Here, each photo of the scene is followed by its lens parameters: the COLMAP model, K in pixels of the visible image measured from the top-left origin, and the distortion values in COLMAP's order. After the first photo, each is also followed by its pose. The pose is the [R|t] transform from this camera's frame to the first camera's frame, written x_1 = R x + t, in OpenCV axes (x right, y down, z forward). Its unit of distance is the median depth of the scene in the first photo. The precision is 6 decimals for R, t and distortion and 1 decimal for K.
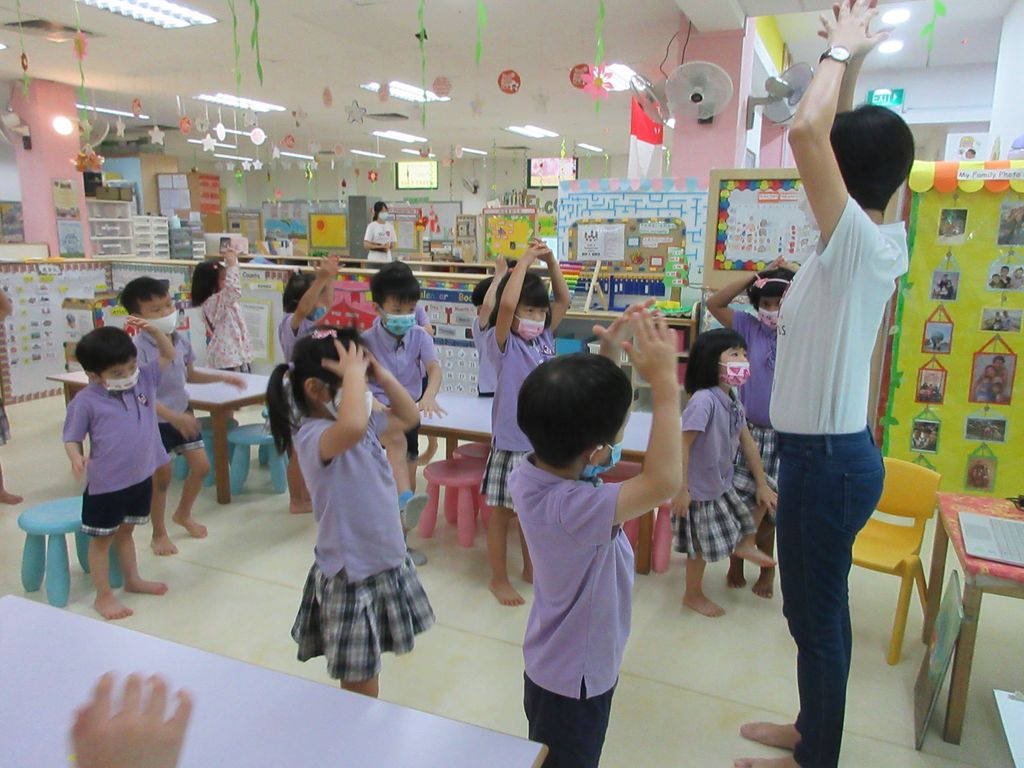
lens RADIAL K [[757.4, 0, 517.6], [0, 757.4, 384.9], [0, 0, 1]] dist [-0.010455, 0.014977]
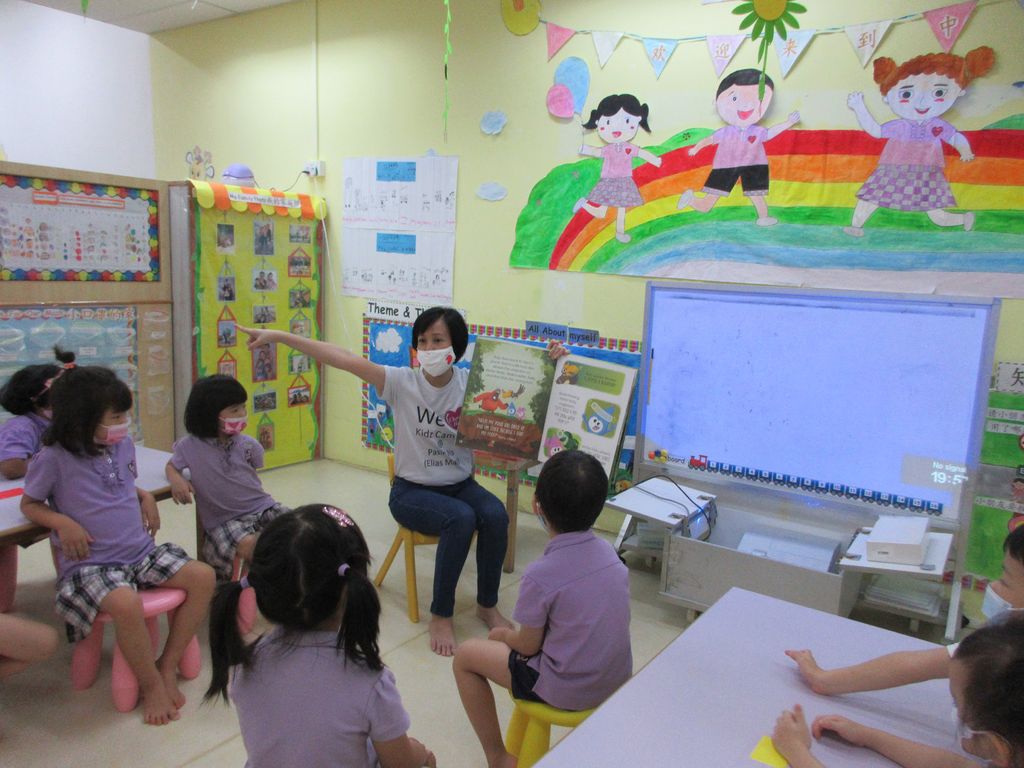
lens RADIAL K [[757.4, 0, 515.8], [0, 757.4, 379.6], [0, 0, 1]] dist [-0.010455, 0.014977]
pose [[0.182267, -0.156807, 0.970665, -0.512330], [0.157408, 0.979122, 0.128616, -0.073193], [-0.970568, 0.129348, 0.203144, 0.341050]]
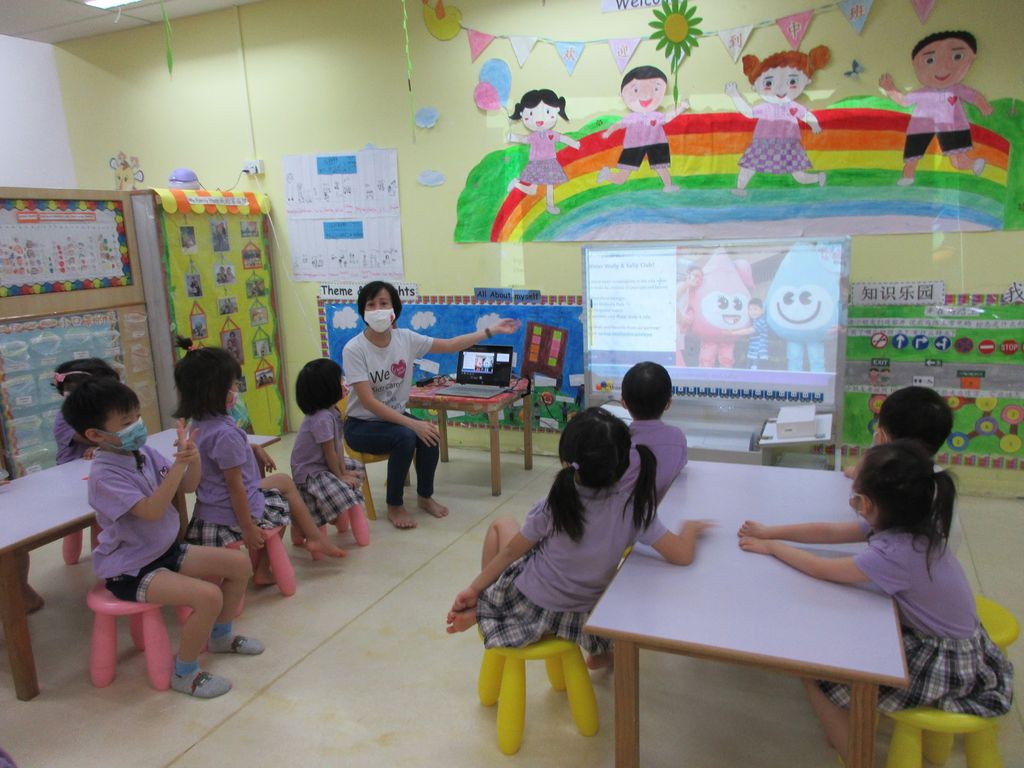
lens RADIAL K [[757.4, 0, 513.8], [0, 757.4, 377.1], [0, 0, 1]] dist [-0.010455, 0.014977]
pose [[0.003793, -0.207597, 0.978207, -0.709855], [0.240528, 0.949685, 0.200612, -0.110496], [-0.970635, 0.234525, 0.053535, 0.440619]]
